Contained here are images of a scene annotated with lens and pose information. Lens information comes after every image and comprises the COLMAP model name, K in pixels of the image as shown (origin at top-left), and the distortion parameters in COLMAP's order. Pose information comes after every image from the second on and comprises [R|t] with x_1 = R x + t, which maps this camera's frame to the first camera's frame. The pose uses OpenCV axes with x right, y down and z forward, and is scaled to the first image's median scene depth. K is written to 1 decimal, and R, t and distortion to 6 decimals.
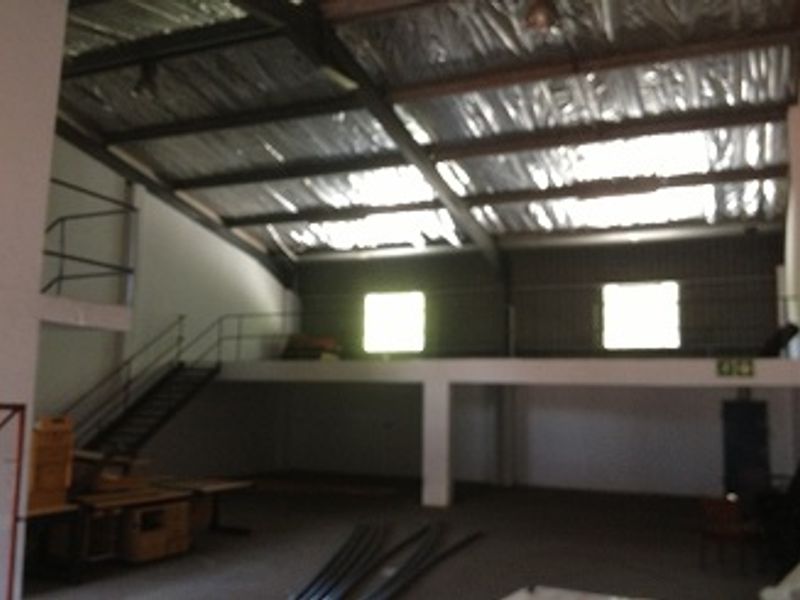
lens RADIAL K [[822.3, 0, 400.0], [0, 822.3, 300.0], [0, 0, 1]] dist [0.096455, -0.001042]
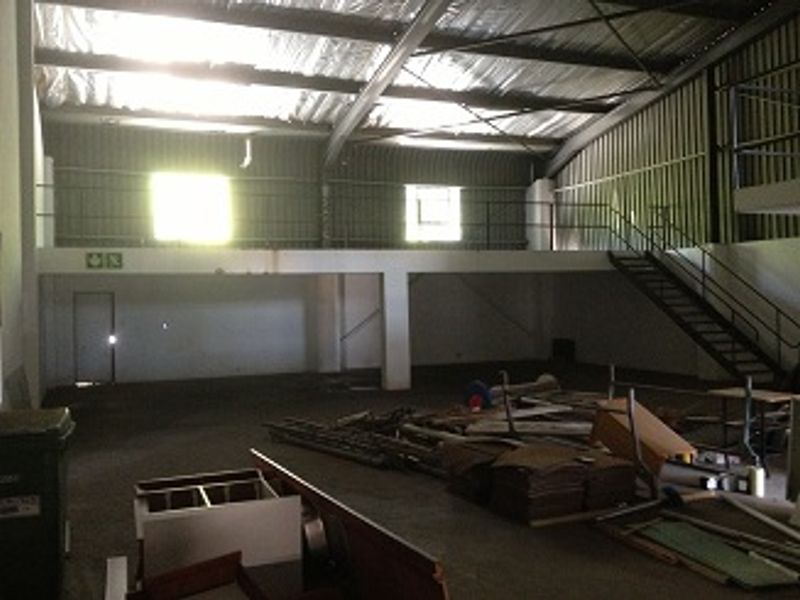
lens RADIAL K [[822.3, 0, 400.0], [0, 822.3, 300.0], [0, 0, 1]] dist [0.096455, -0.001042]
pose [[0.662961, -0.030343, 0.748039, -0.576963], [-0.064257, 0.993185, 0.097236, 0.028249], [-0.745891, -0.112531, 0.656493, 0.269299]]
